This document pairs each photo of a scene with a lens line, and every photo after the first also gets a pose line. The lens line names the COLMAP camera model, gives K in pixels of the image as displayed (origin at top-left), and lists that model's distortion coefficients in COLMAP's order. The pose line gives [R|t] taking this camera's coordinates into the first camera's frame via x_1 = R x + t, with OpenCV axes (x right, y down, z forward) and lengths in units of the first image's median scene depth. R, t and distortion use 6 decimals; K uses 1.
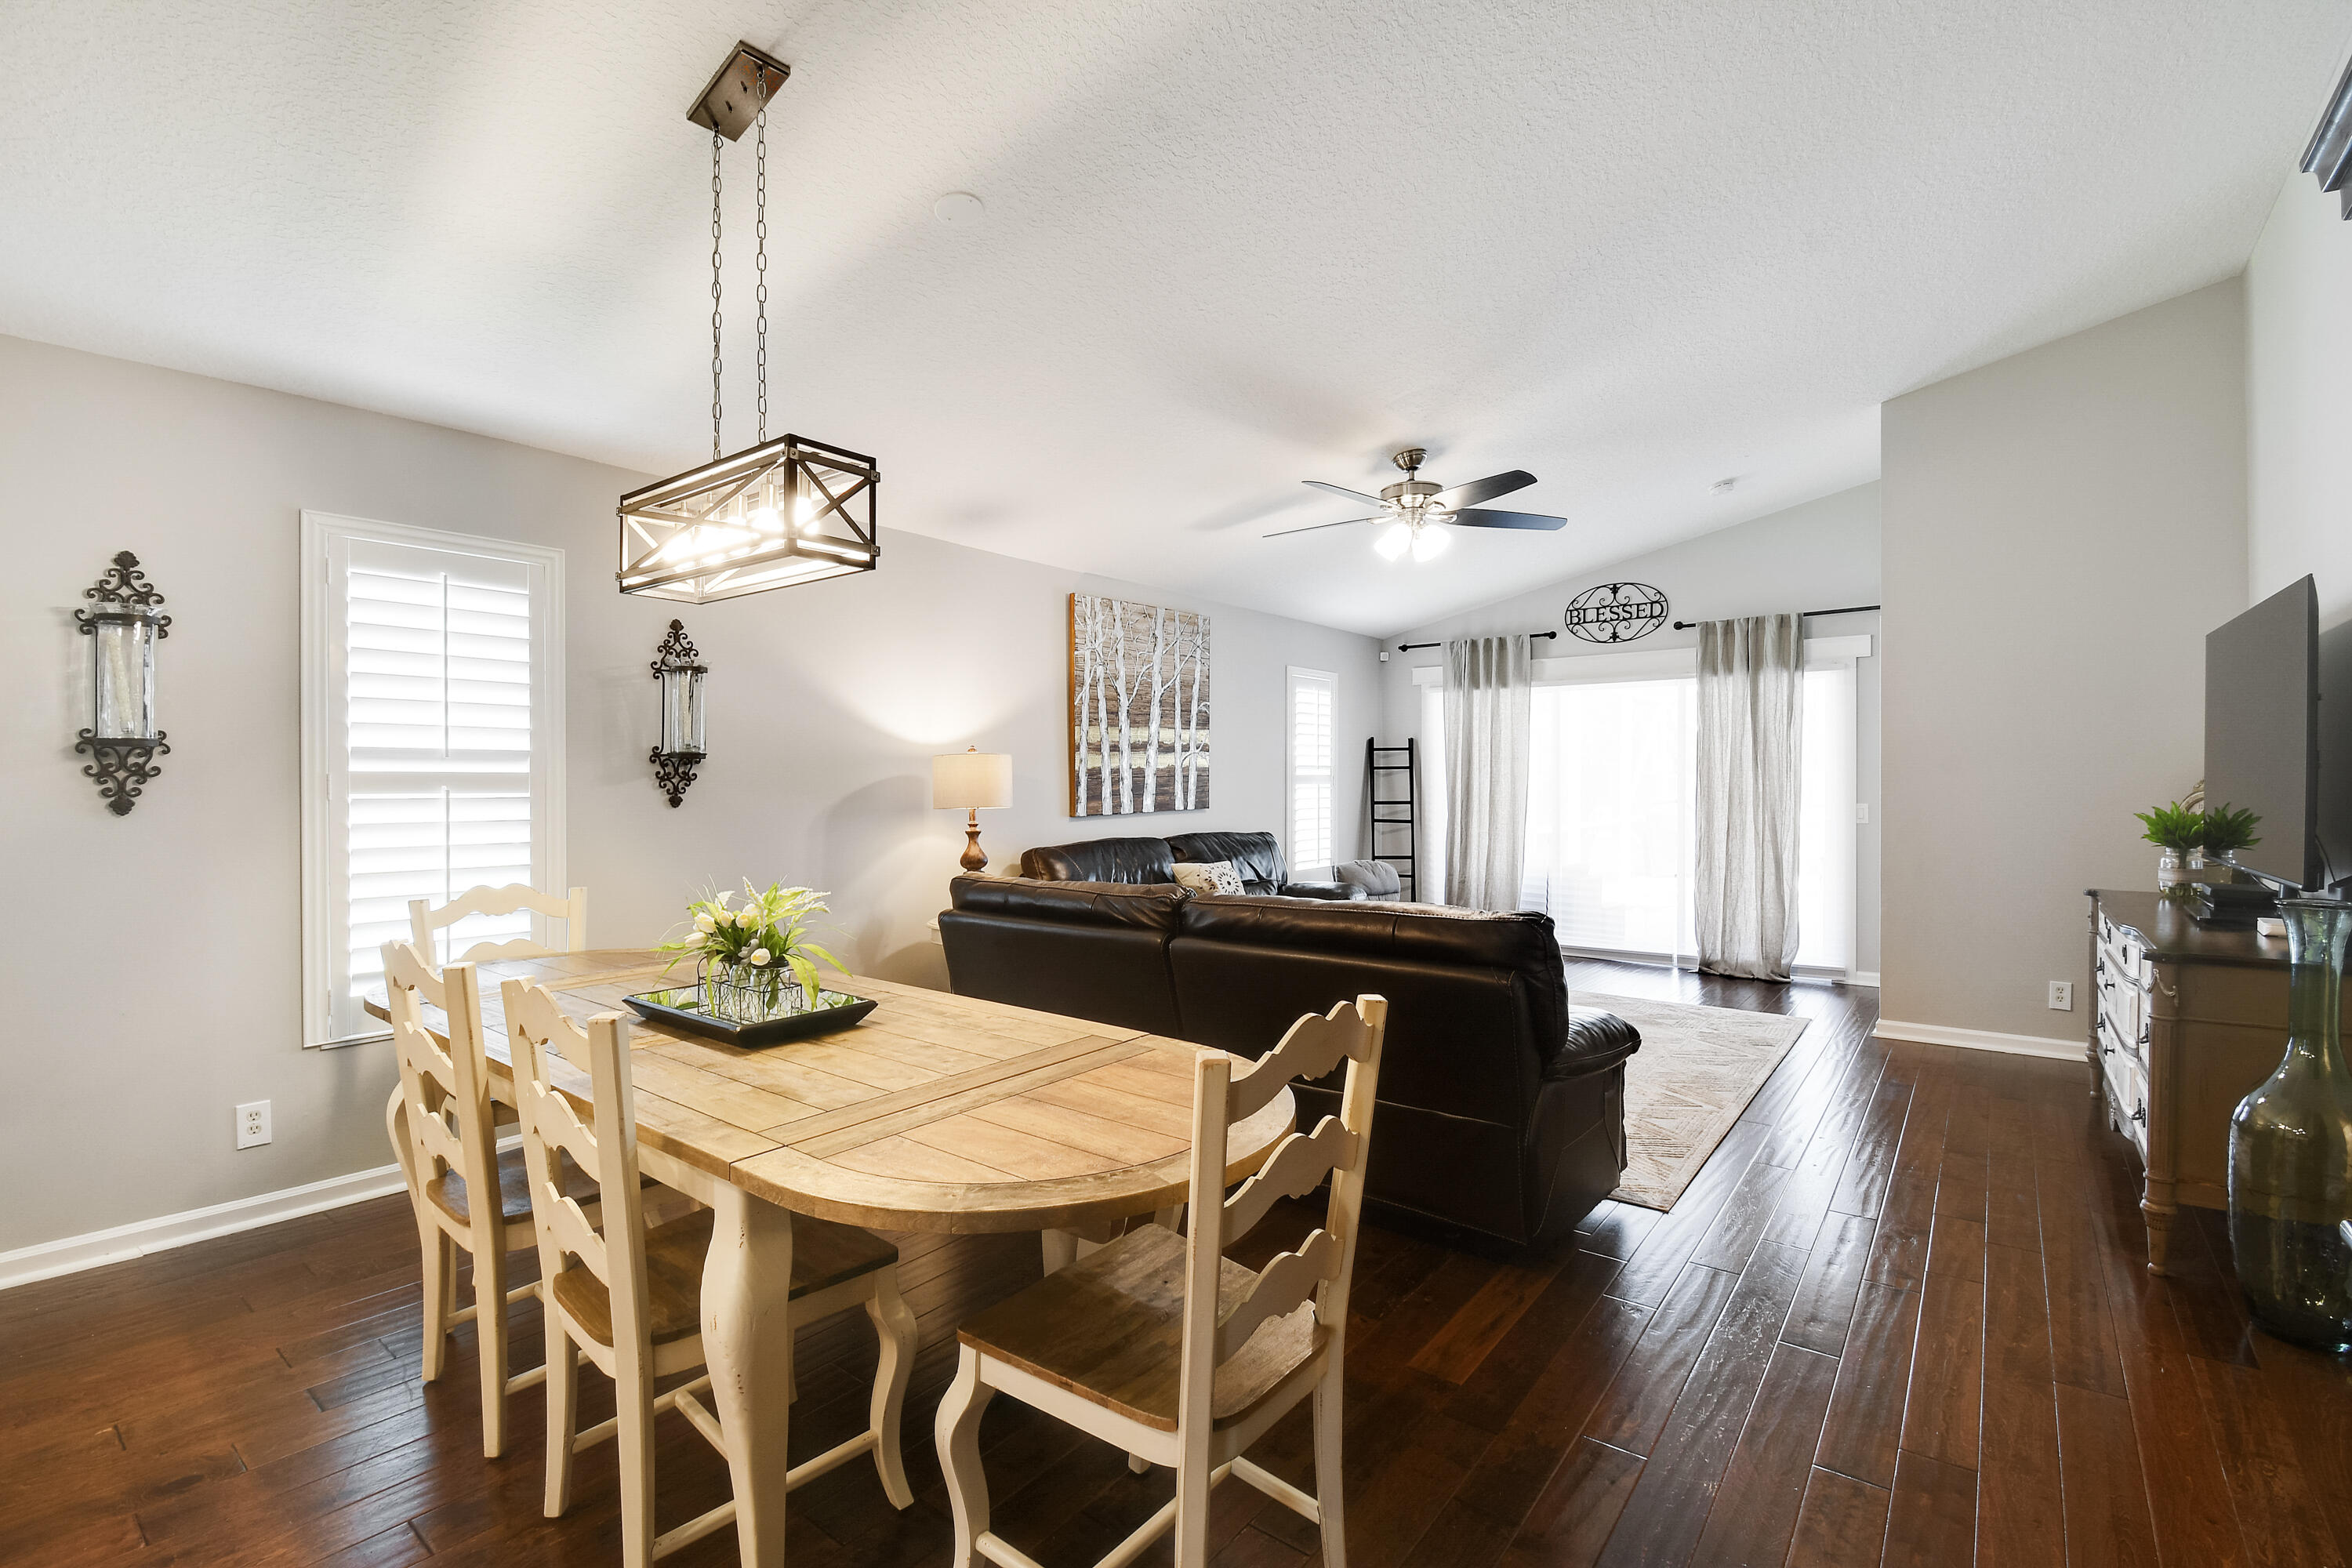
lens RADIAL K [[1045.5, 0, 1188.8], [0, 1045.5, 780.3], [0, 0, 1]] dist [0.024156, -0.027861]
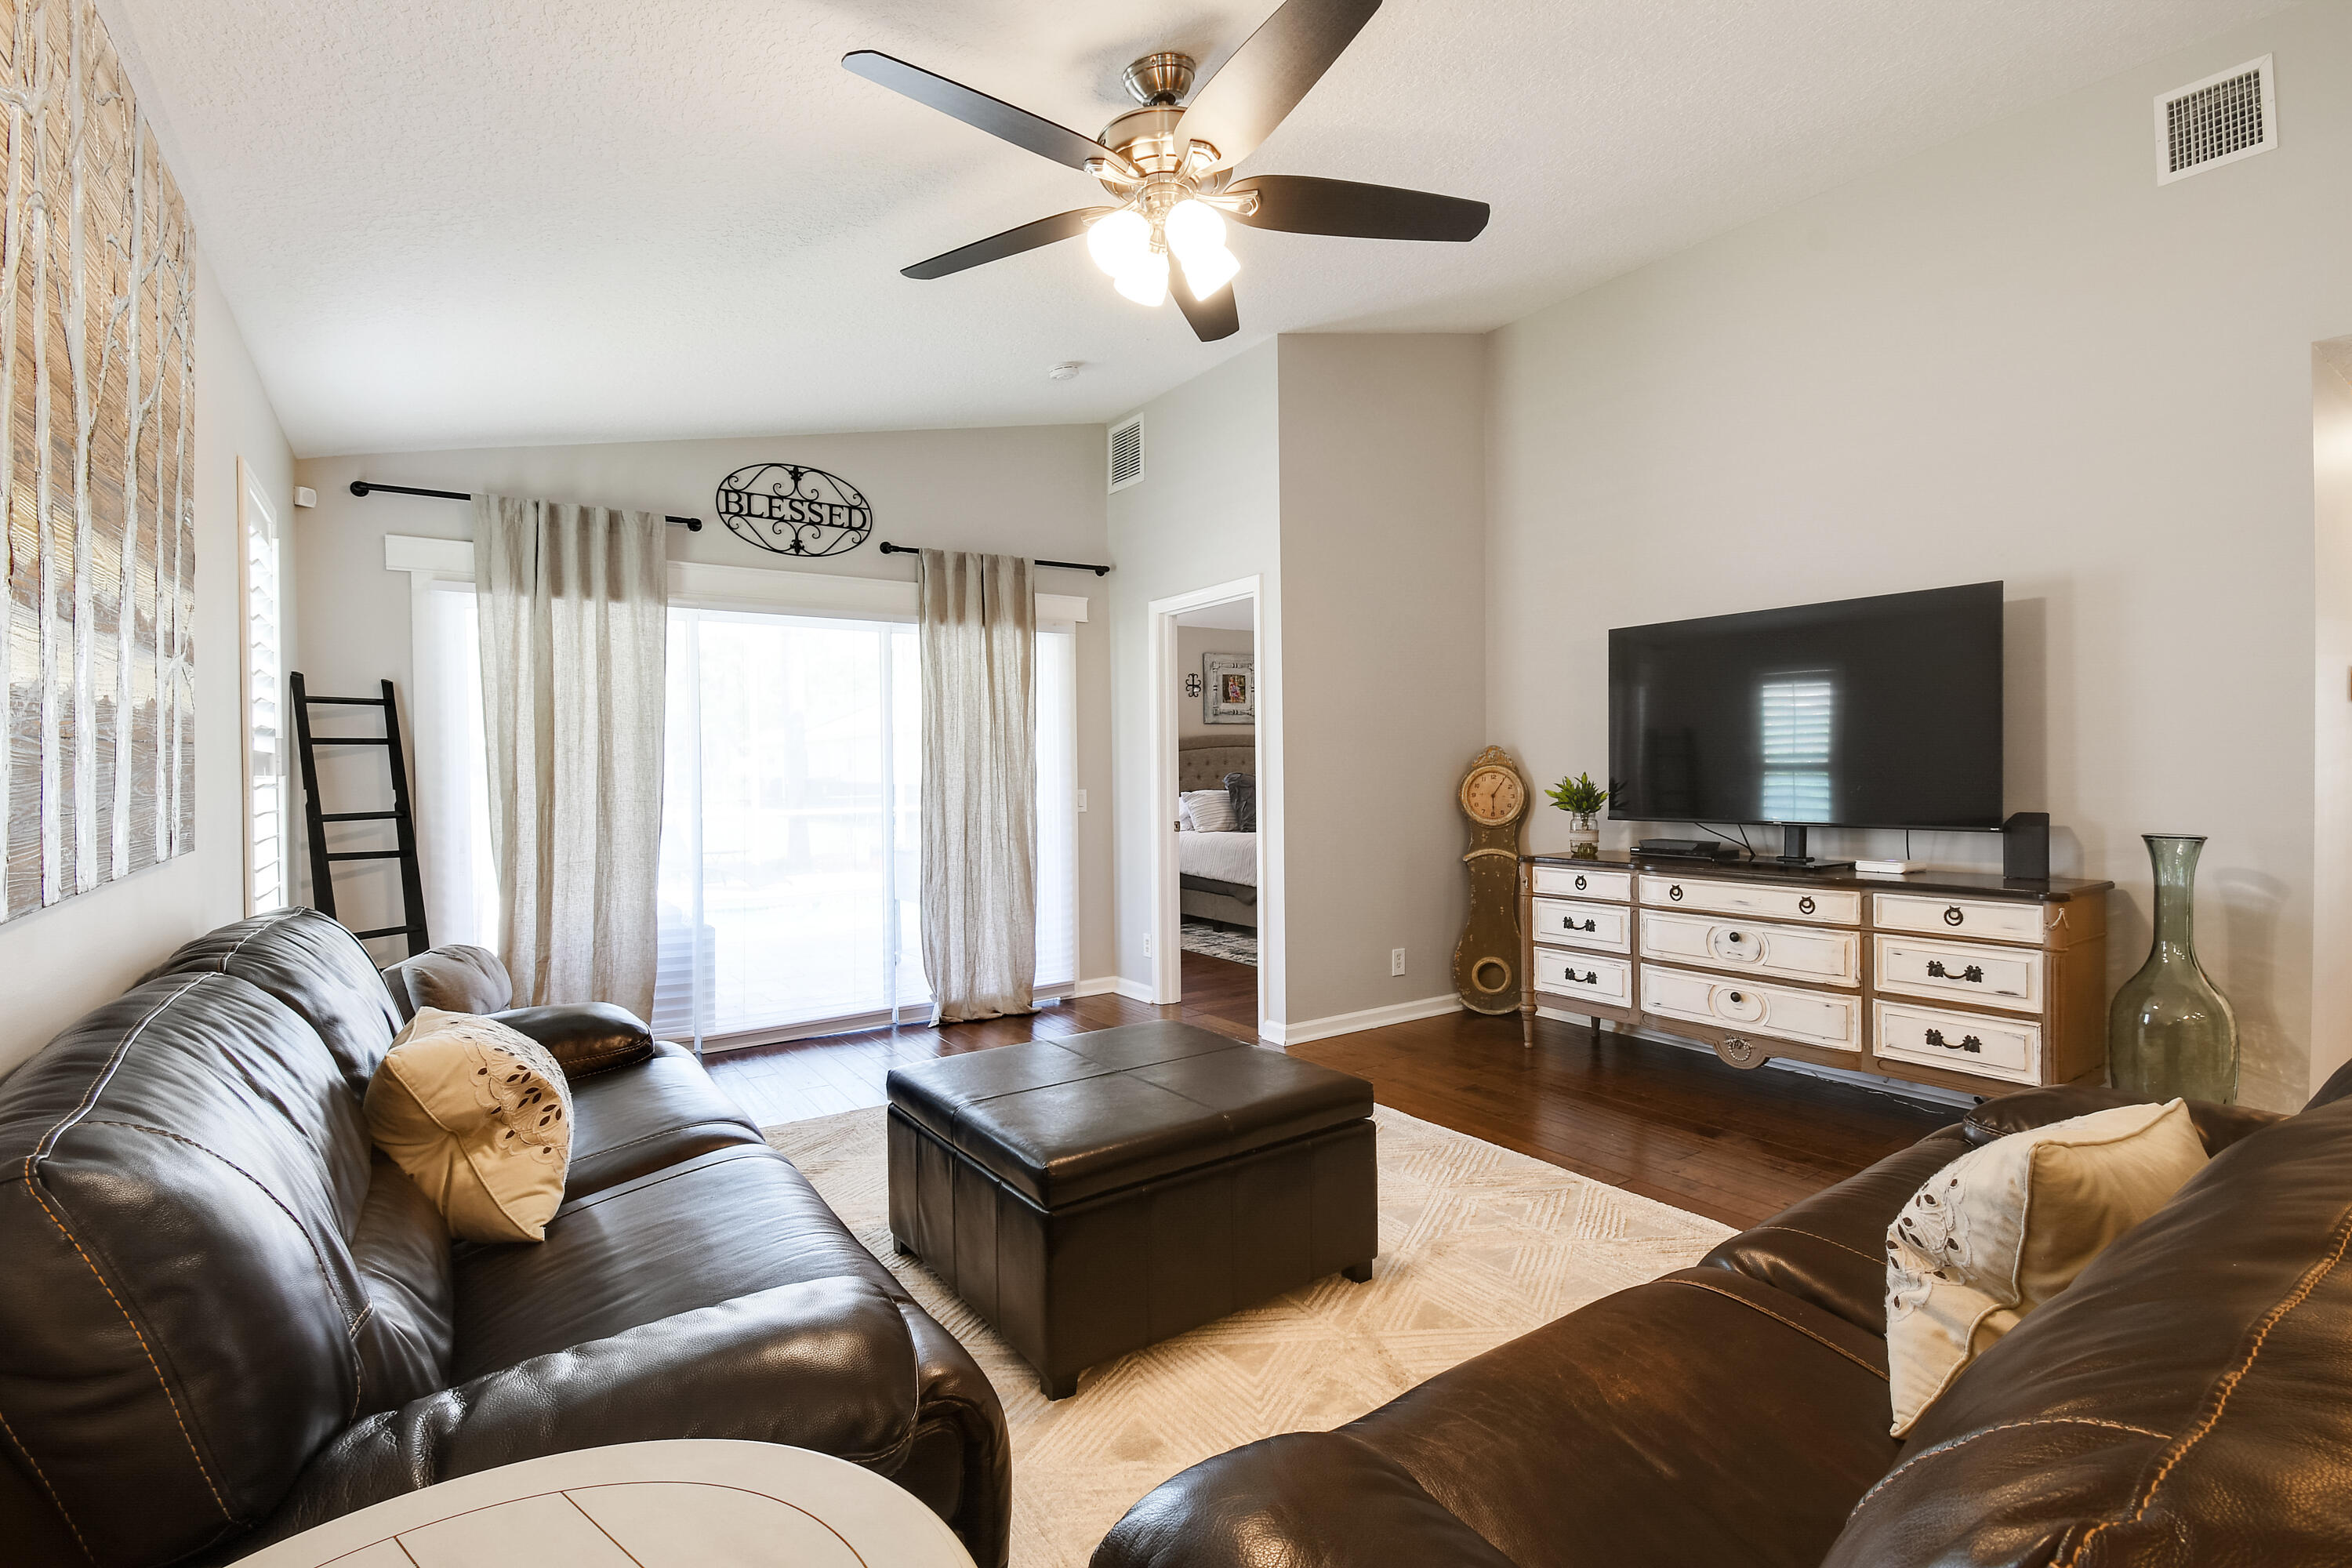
lens RADIAL K [[1057.3, 0, 1206.8], [0, 1057.3, 767.5], [0, 0, 1]] dist [0.023003, -0.028601]
pose [[0.295696, -0.003168, 0.955277, -0.170223], [0.014981, 0.999887, -0.001321, 0.007141], [-0.955165, 0.014702, 0.295710, 0.617619]]
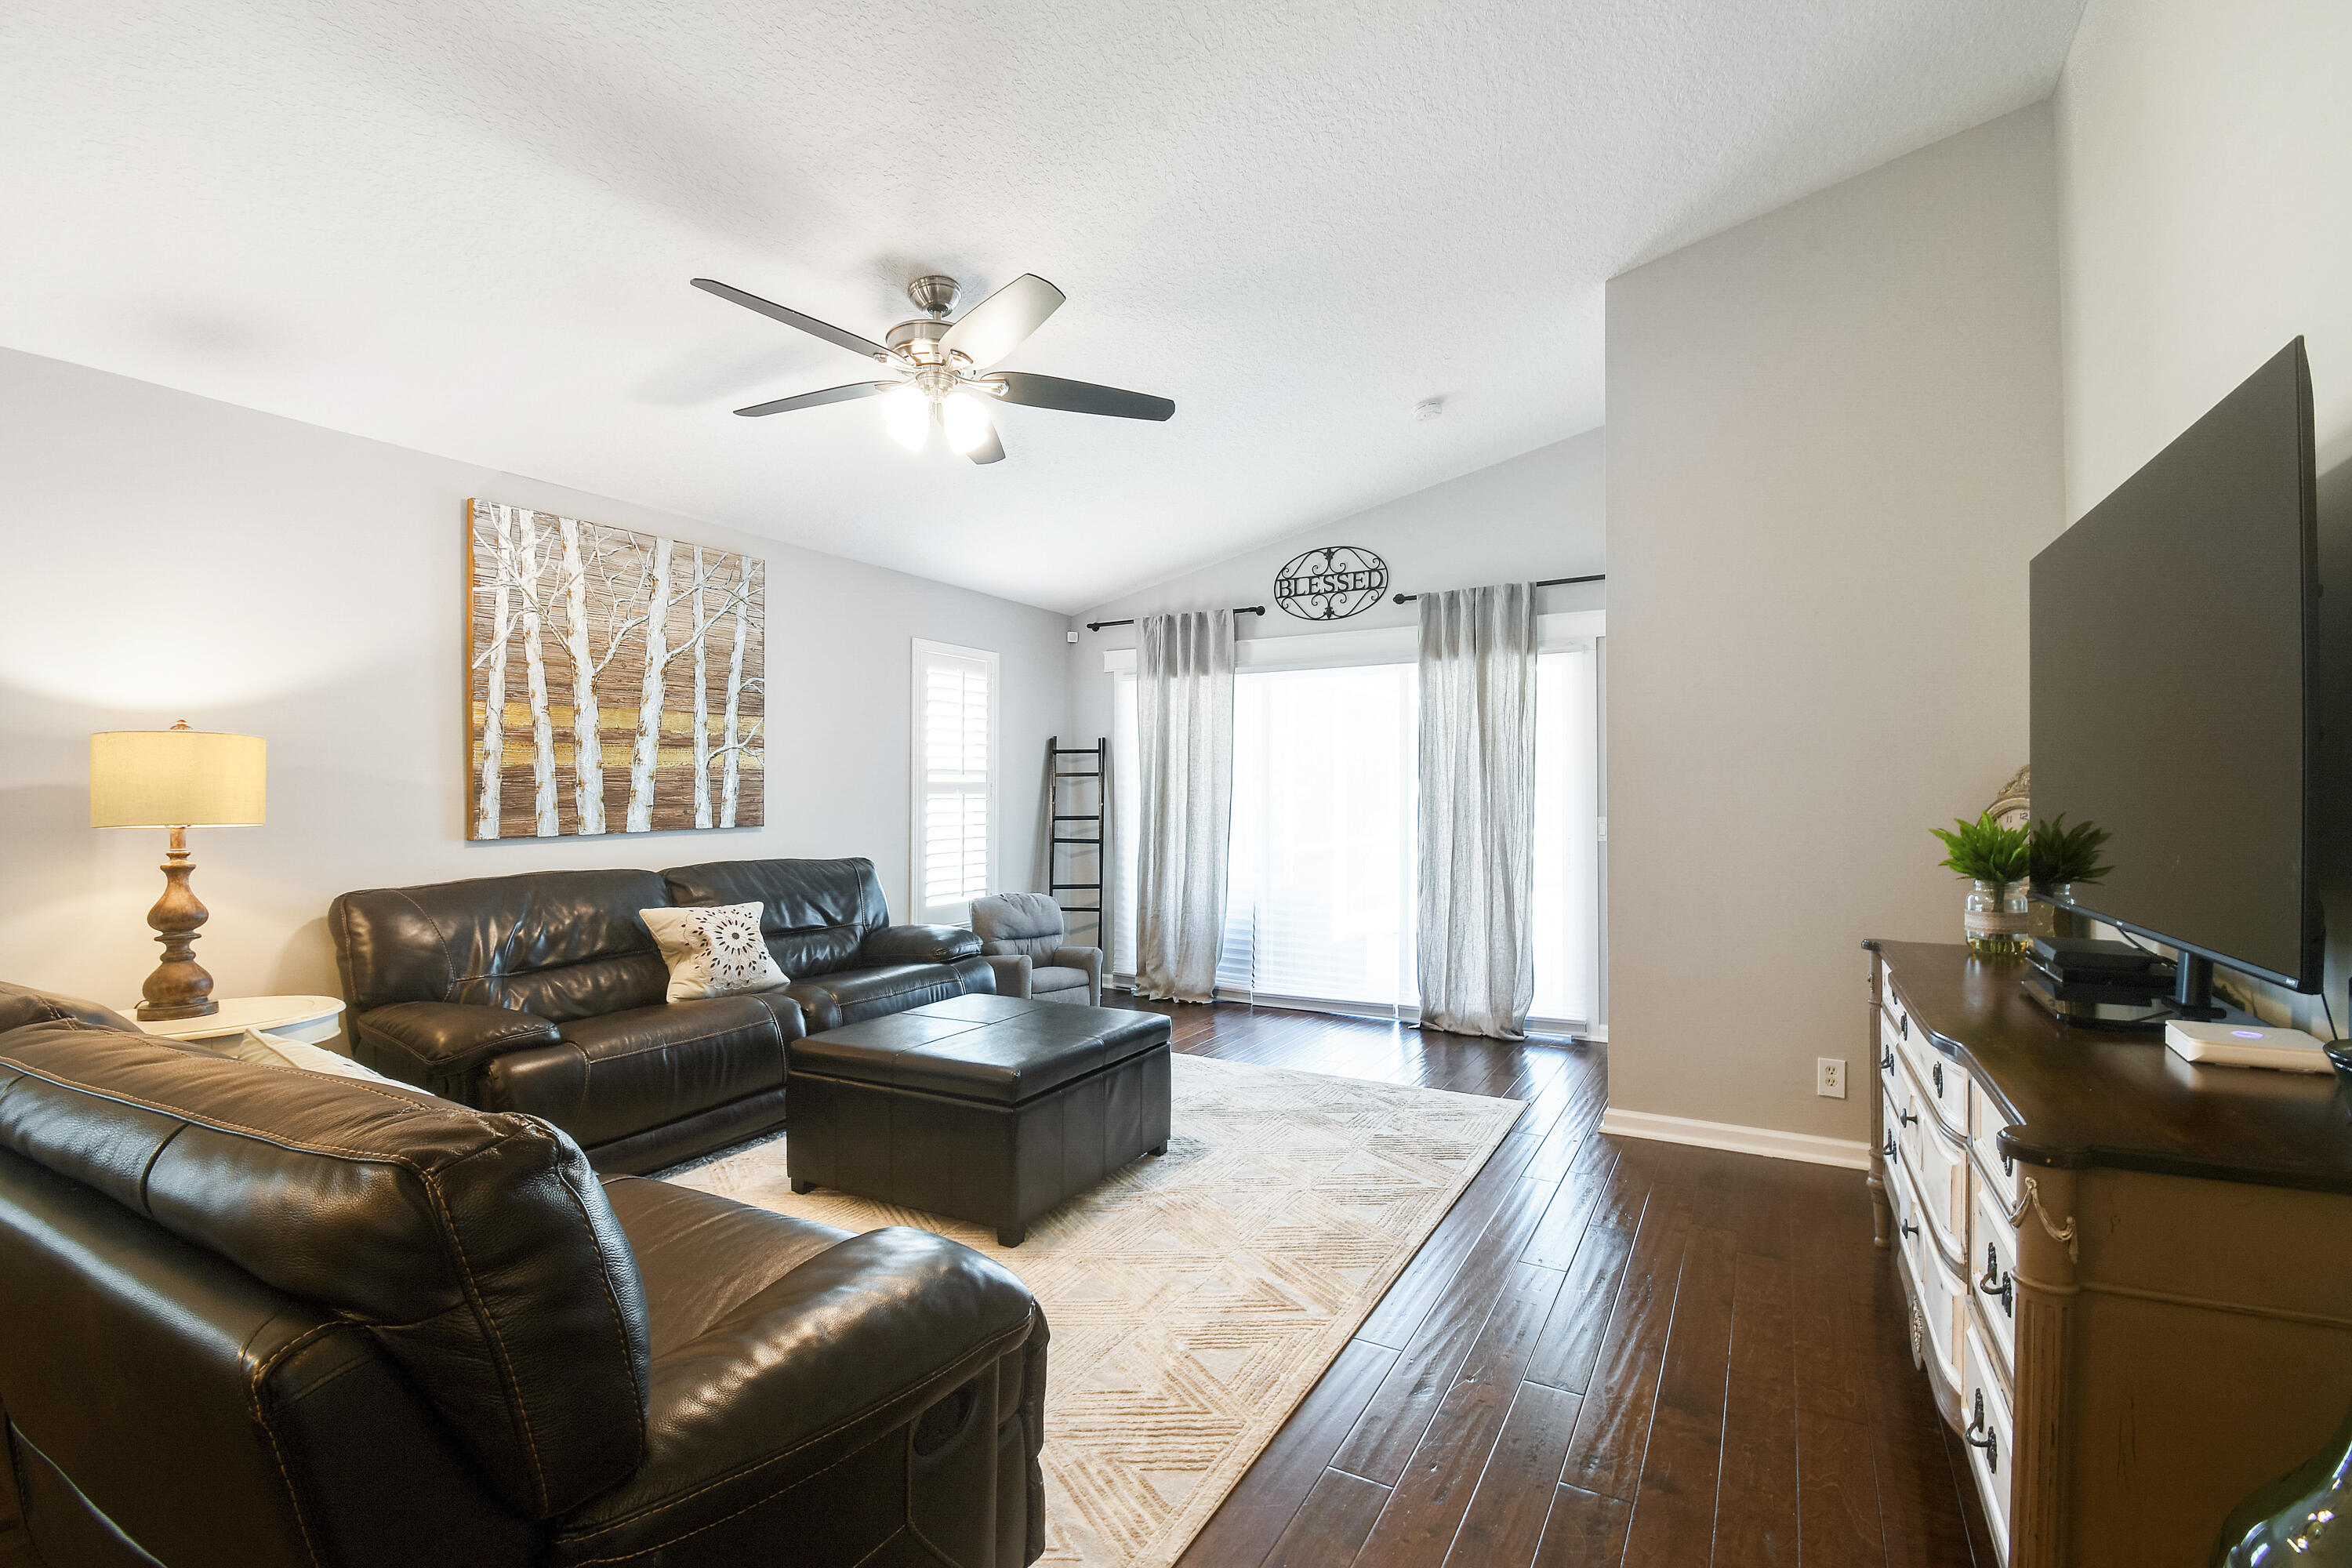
lens RADIAL K [[1045.5, 0, 1188.8], [0, 1045.5, 780.3], [0, 0, 1]] dist [0.024156, -0.027861]
pose [[0.988966, 0.002528, 0.148124, 0.196973], [-0.000153, 0.999871, -0.016047, 0.006668], [-0.148146, 0.015847, 0.988839, 0.238623]]
